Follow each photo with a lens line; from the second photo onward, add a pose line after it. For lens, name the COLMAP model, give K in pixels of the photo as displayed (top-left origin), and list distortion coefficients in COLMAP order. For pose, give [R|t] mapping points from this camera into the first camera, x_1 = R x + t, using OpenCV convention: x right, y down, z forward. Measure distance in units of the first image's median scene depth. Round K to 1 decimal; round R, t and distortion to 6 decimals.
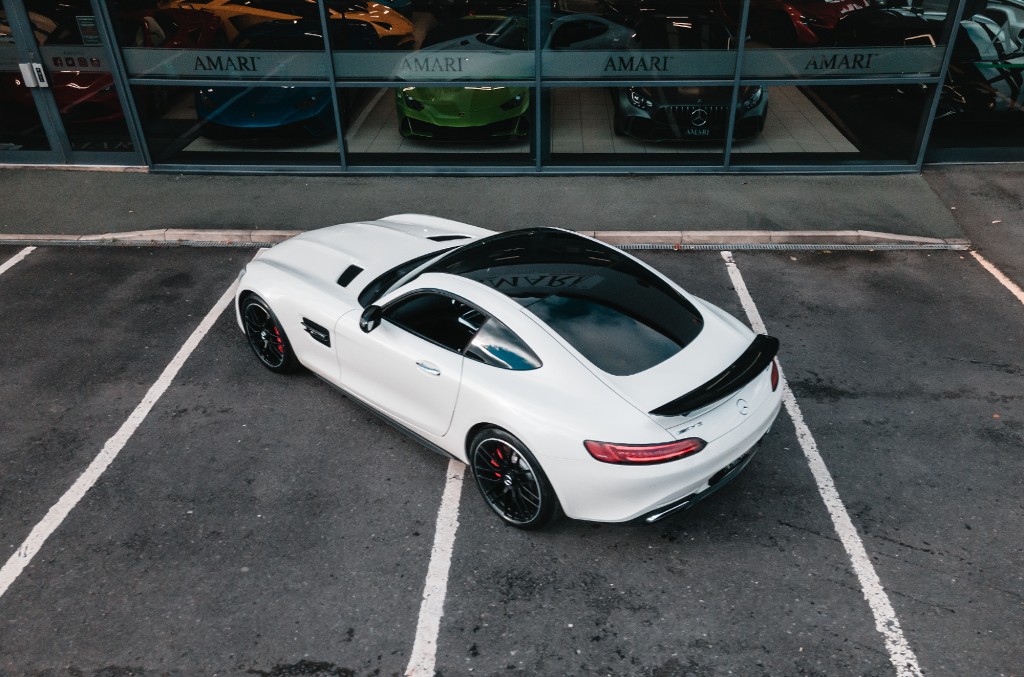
lens RADIAL K [[941.0, 0, 572.2], [0, 941.0, 338.9], [0, 0, 1]] dist [-0.015759, 0.118355]
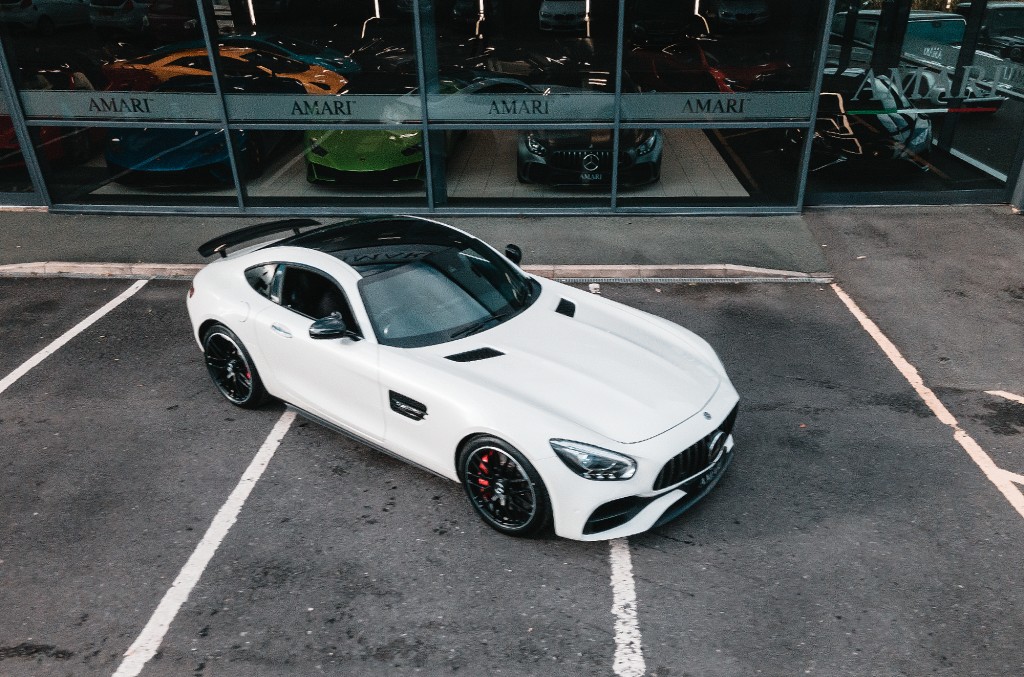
lens RADIAL K [[941.0, 0, 572.2], [0, 941.0, 338.9], [0, 0, 1]] dist [-0.015759, 0.118355]
pose [[0.999991, 0.002467, 0.003332, 0.135244], [-0.002194, 0.996810, -0.079787, 0.047797], [-0.003518, 0.079779, 0.996806, -0.012506]]
